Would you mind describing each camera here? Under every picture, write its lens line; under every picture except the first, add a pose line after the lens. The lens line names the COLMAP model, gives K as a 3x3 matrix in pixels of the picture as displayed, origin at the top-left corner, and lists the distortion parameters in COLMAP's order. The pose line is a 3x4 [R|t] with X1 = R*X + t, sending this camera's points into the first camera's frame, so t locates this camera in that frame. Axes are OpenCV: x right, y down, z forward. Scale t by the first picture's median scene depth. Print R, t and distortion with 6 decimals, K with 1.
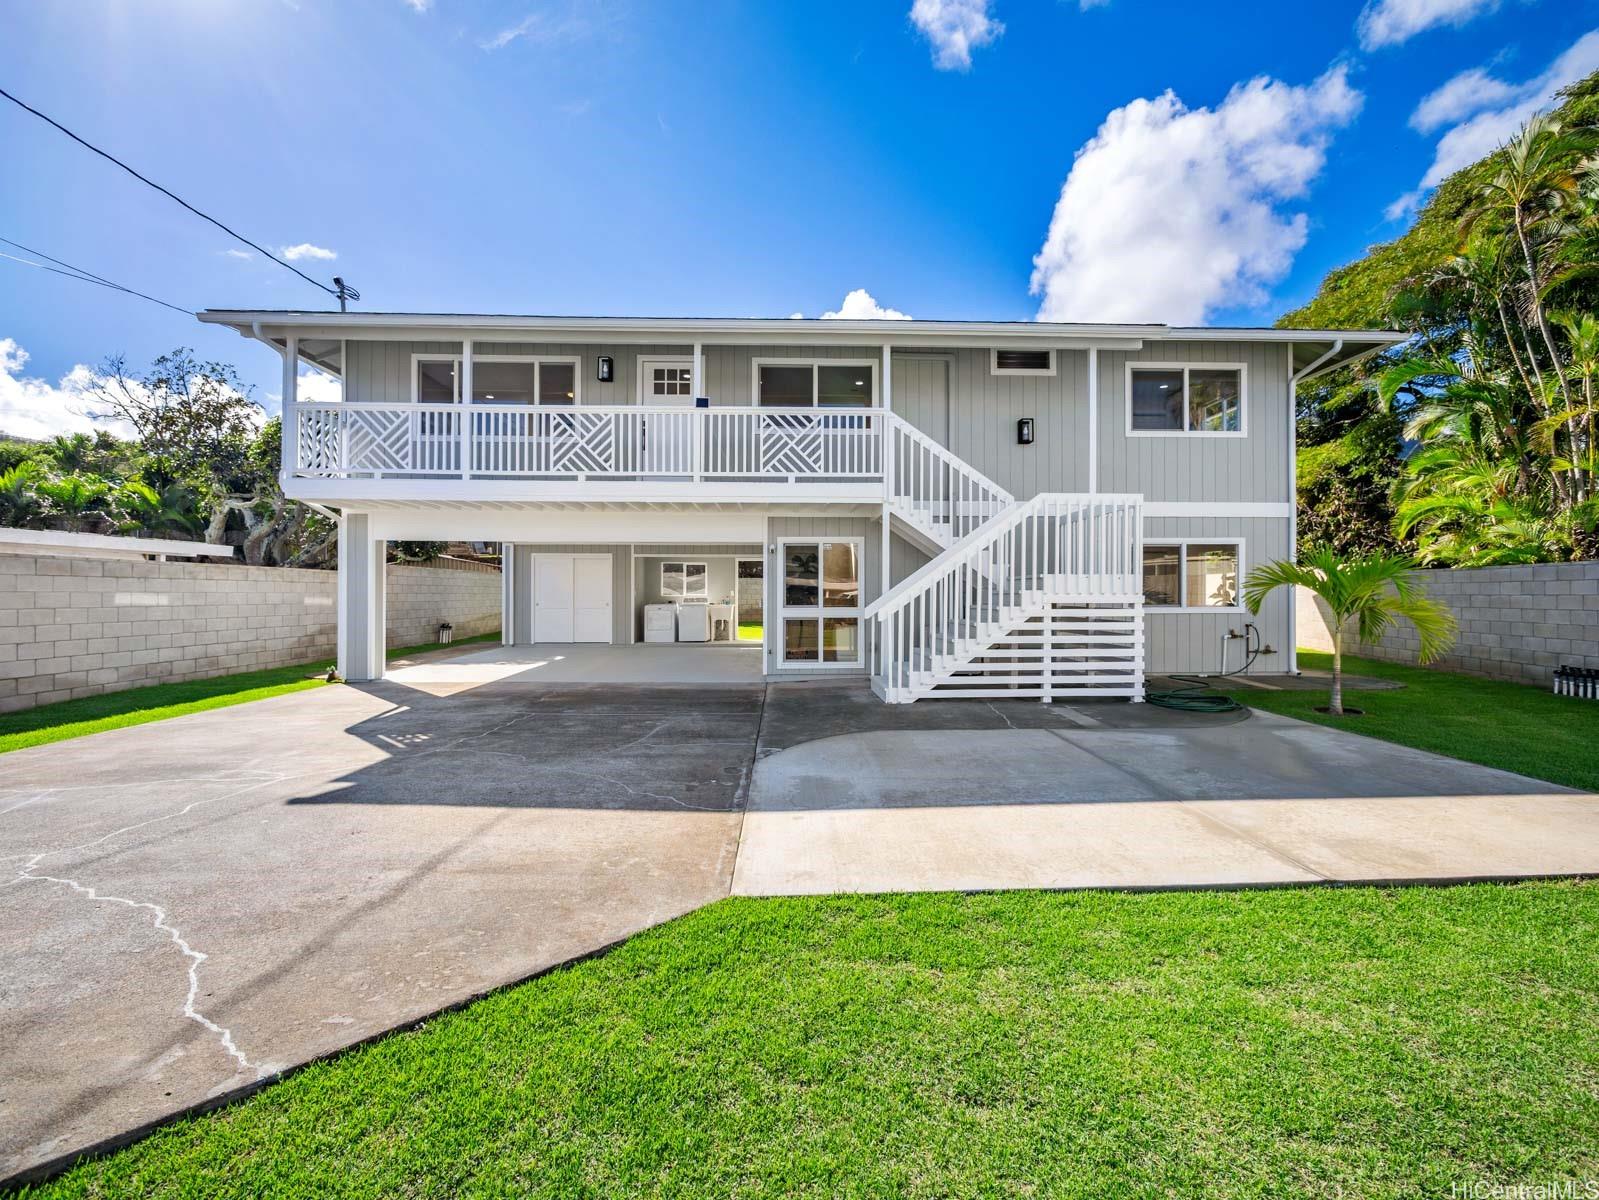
lens RADIAL K [[660.9, 0, 804.8], [0, 660.9, 590.7], [0, 0, 1]] dist [-0.013052, -0.000296]
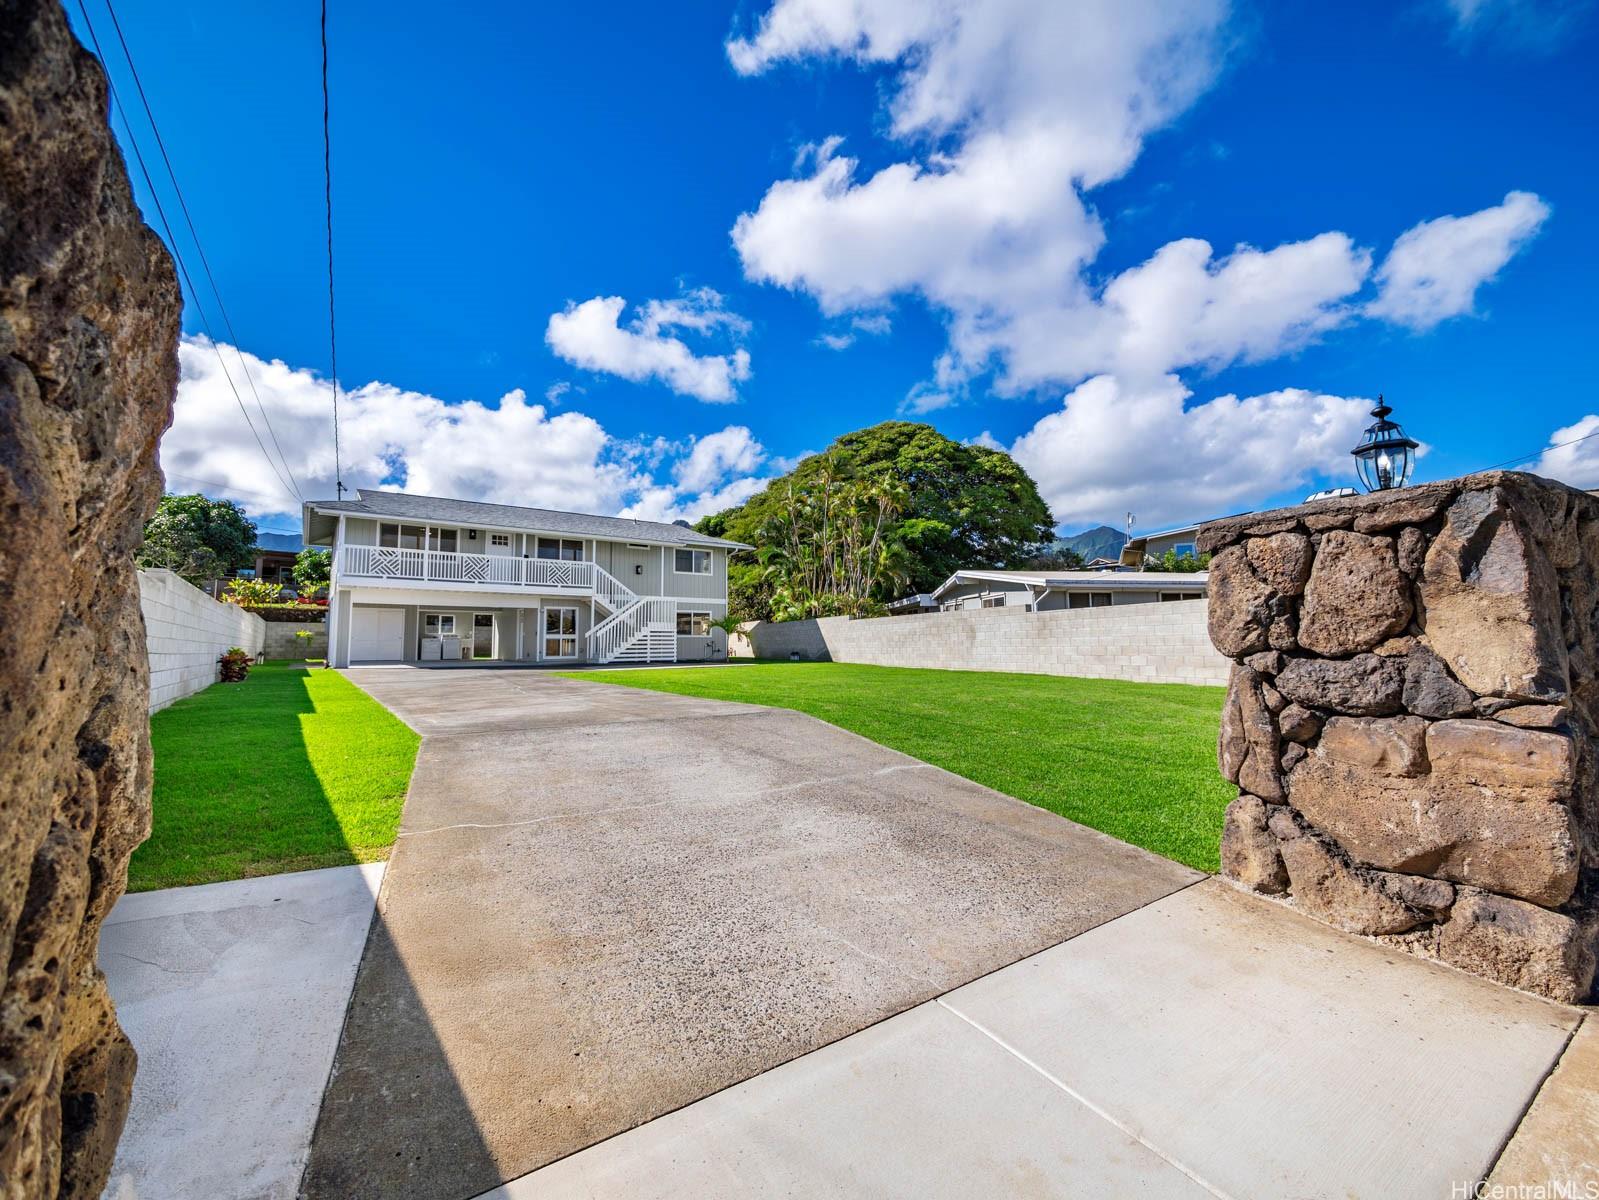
lens RADIAL K [[660.9, 0, 804.8], [0, 660.9, 590.7], [0, 0, 1]] dist [-0.013052, -0.000296]
pose [[0.804721, 0.042355, 0.592140, -0.743951], [0.009626, 0.996389, -0.084352, 0.081483], [-0.593575, 0.073580, 0.801408, -1.624400]]
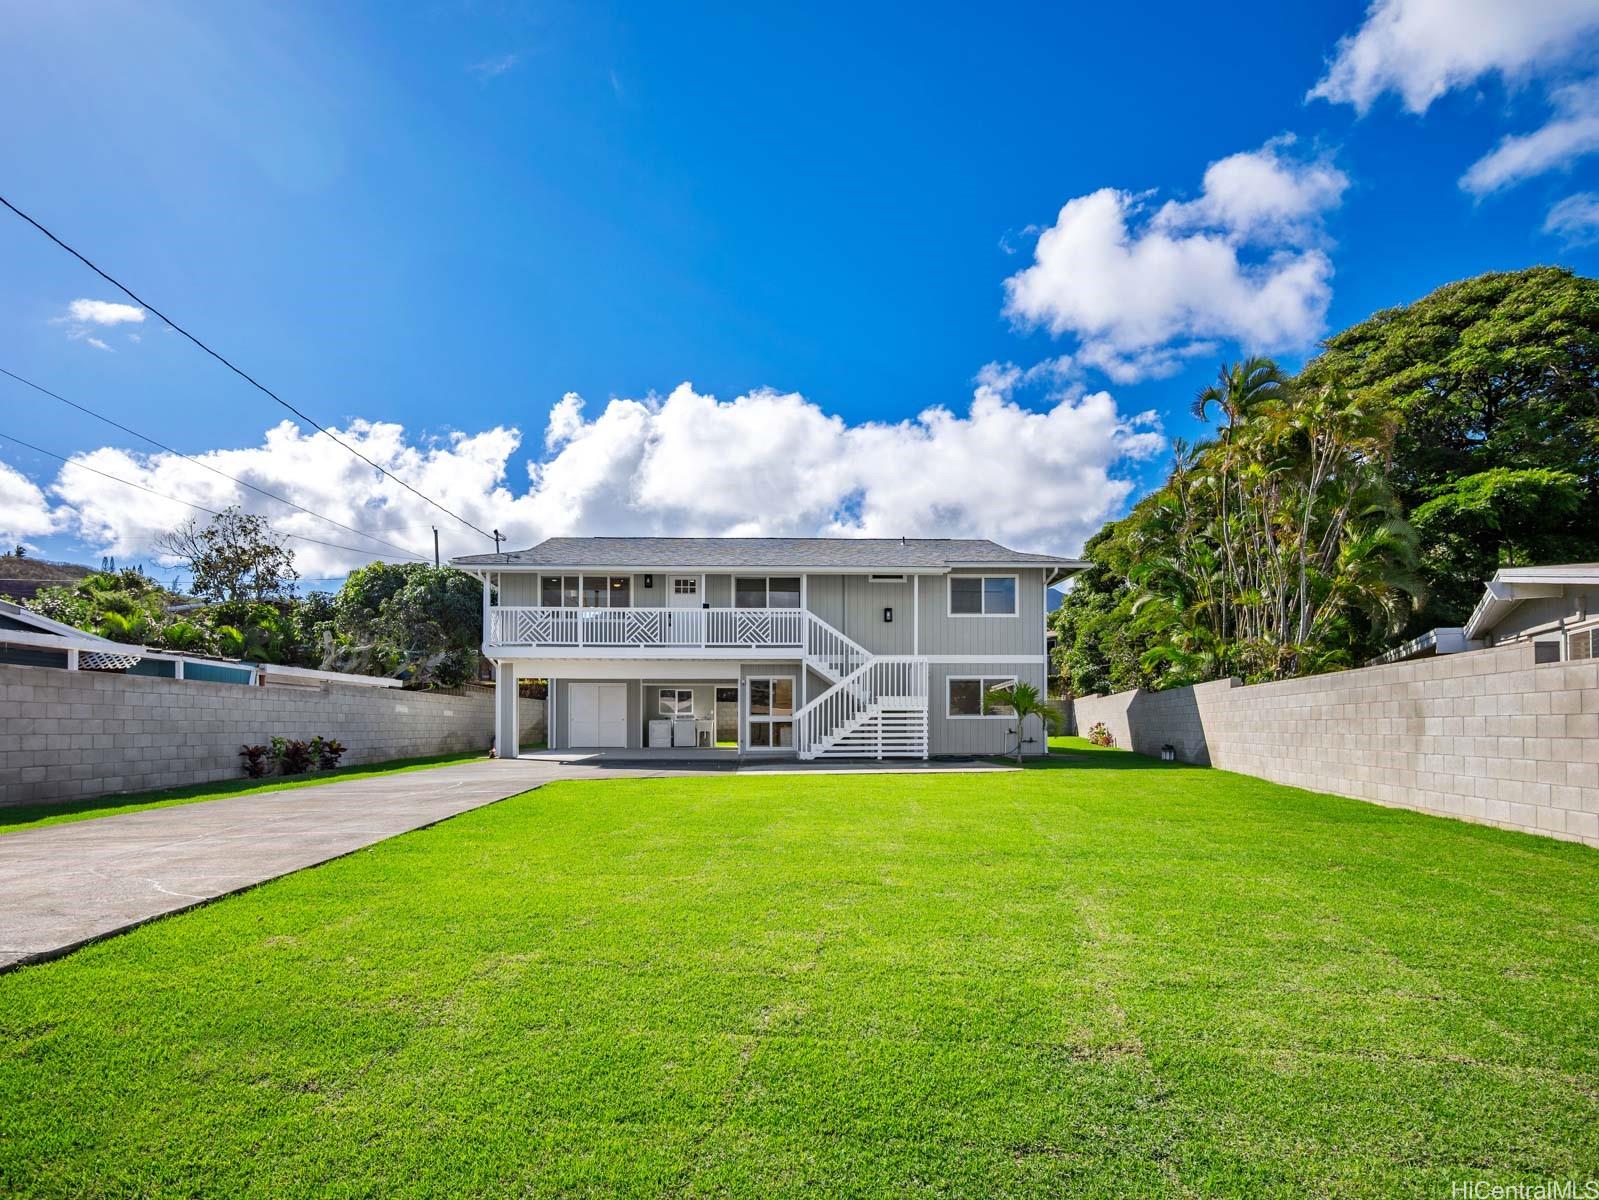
lens RADIAL K [[889.9, 0, 796.6], [0, 889.9, 711.8], [0, 0, 1]] dist [-0.001493, 0.000899]
pose [[0.999816, -0.001894, 0.019087, 0.048601], [0.002198, 0.999871, -0.015935, 0.053333], [-0.019054, 0.015974, 0.999691, -1.391599]]
